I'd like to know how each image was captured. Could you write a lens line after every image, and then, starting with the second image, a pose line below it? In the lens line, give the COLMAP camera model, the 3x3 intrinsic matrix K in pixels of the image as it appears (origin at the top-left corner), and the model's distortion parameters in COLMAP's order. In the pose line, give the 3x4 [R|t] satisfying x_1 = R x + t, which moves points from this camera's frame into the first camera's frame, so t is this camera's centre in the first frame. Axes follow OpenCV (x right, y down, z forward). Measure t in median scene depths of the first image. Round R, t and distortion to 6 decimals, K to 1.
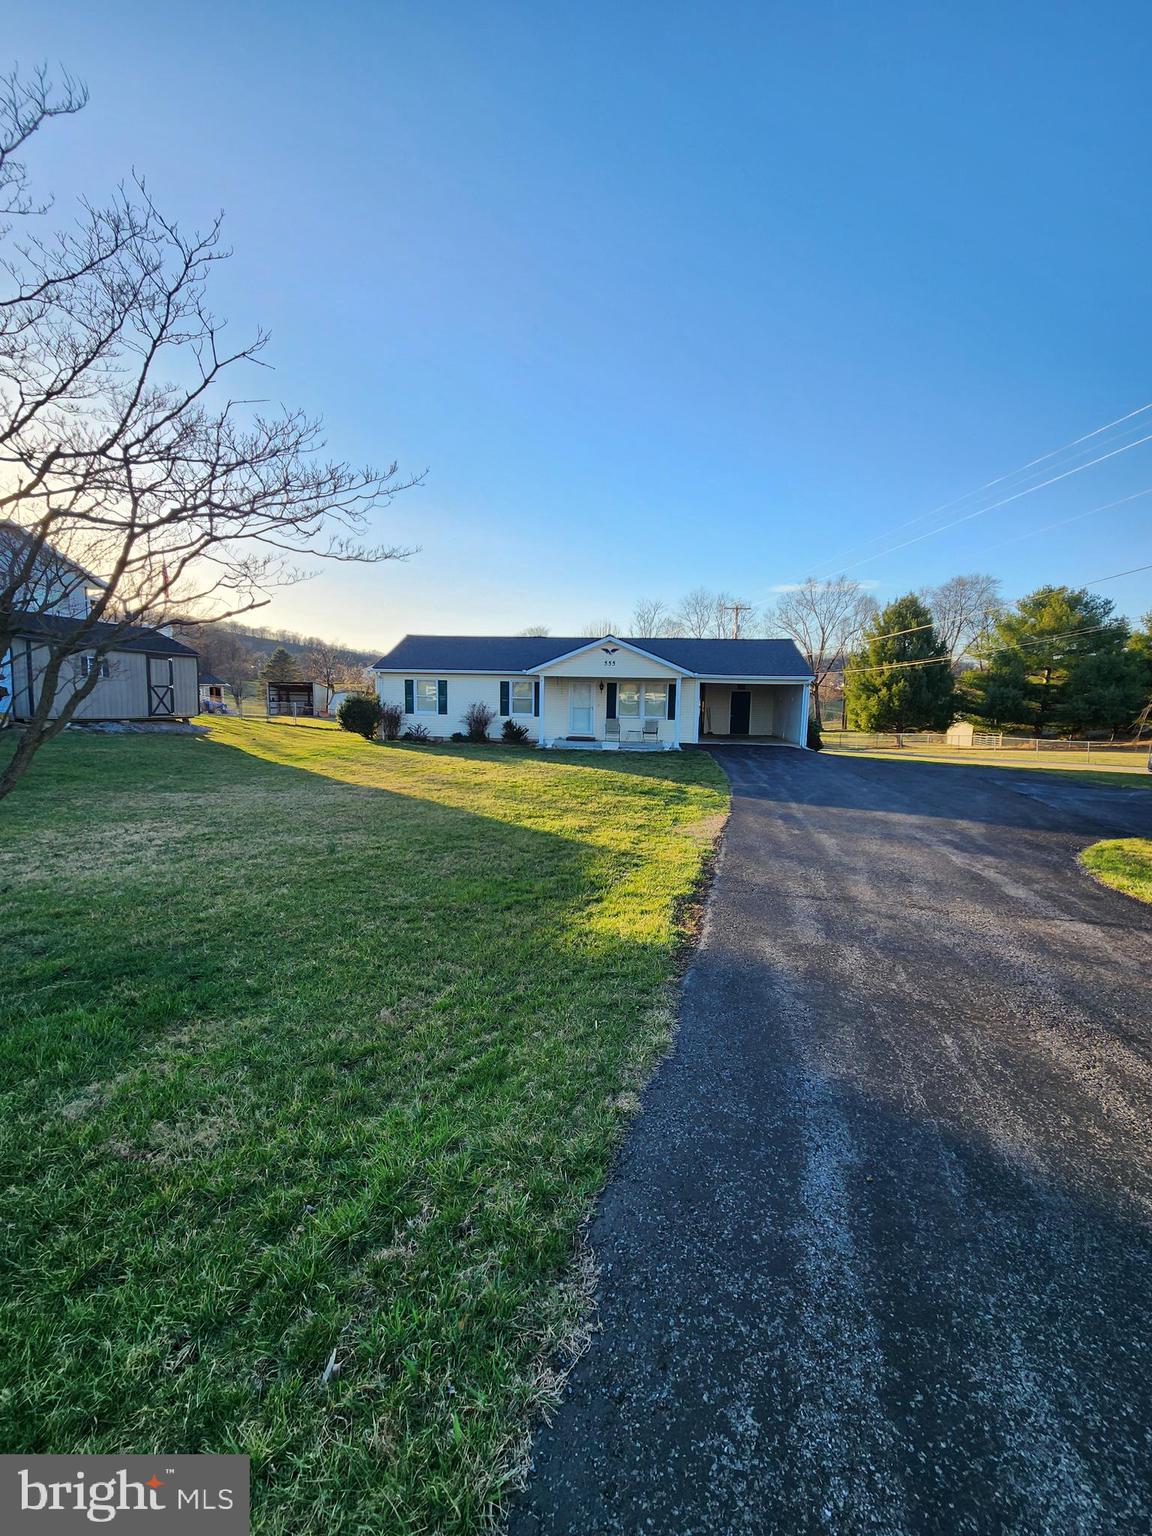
lens RADIAL K [[624.0, 0, 571.8], [0, 624.0, 779.8], [0, 0, 1]] dist [-0.002067, -0.000754]
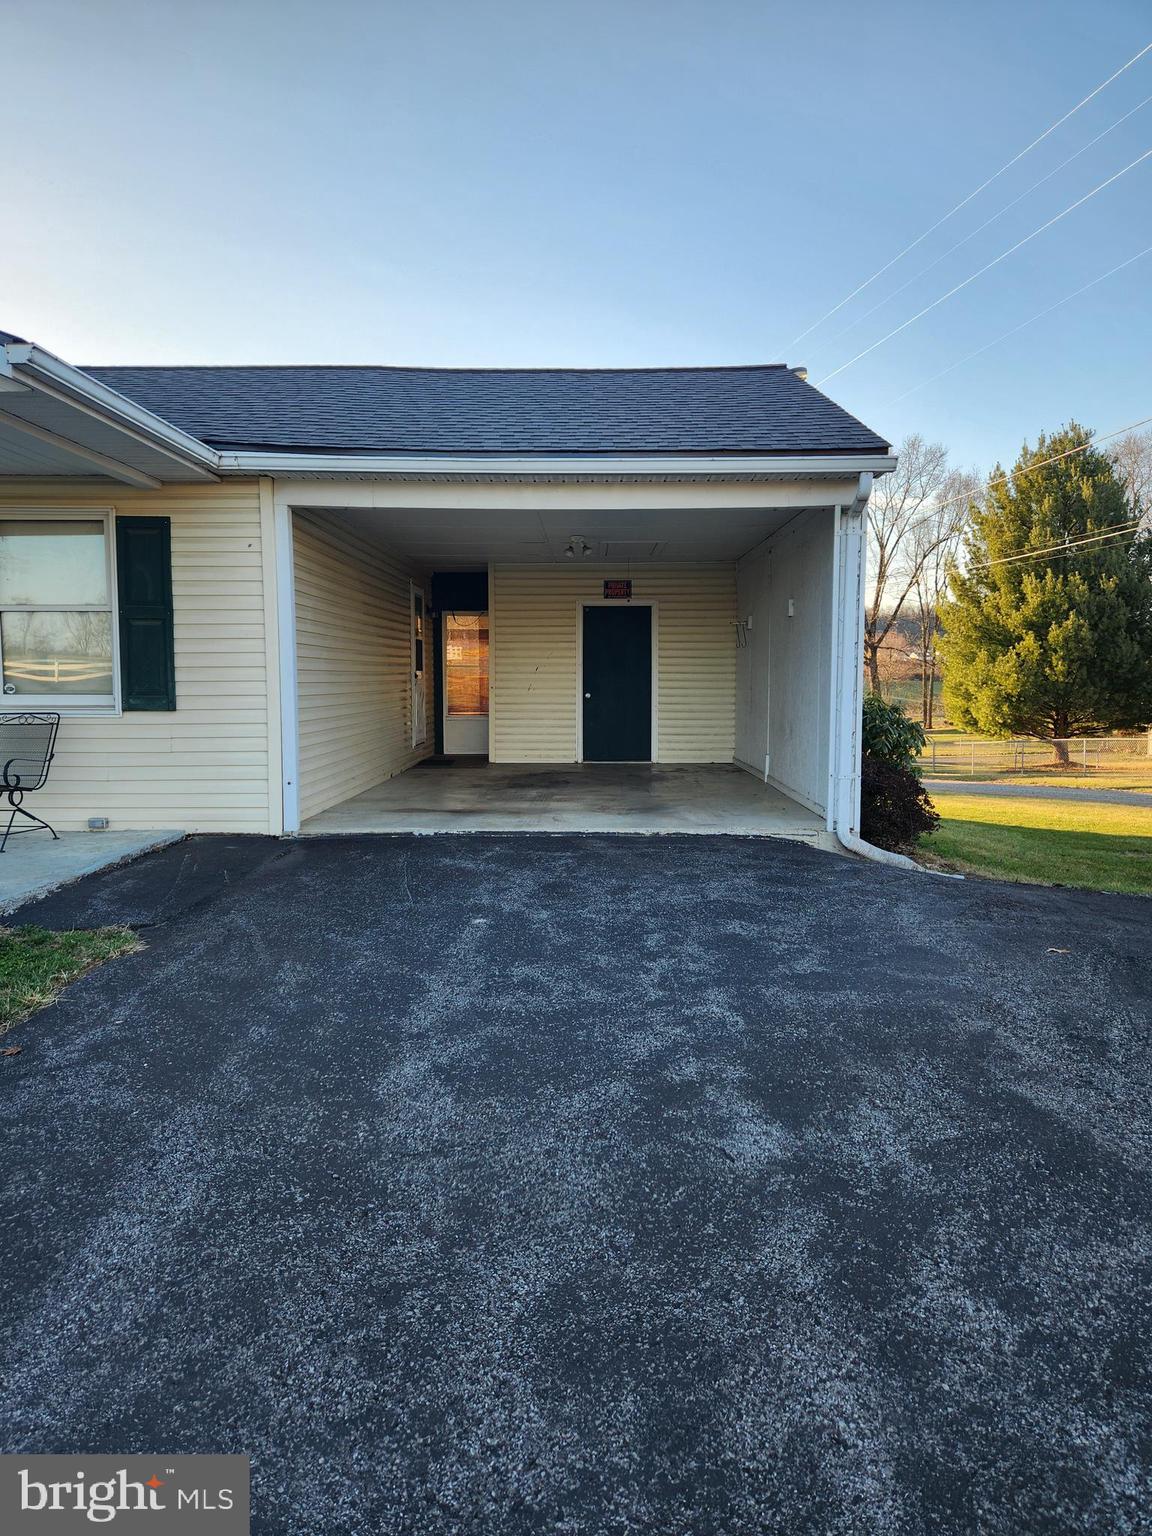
lens RADIAL K [[1026.5, 0, 577.8], [0, 1026.5, 762.8], [0, 0, 1]] dist [-0.005310, -0.000857]
pose [[0.995710, -0.018595, 0.090637, 0.122059], [0.023296, 0.998423, -0.051085, -0.028542], [-0.089544, 0.052977, 0.994573, 0.321950]]
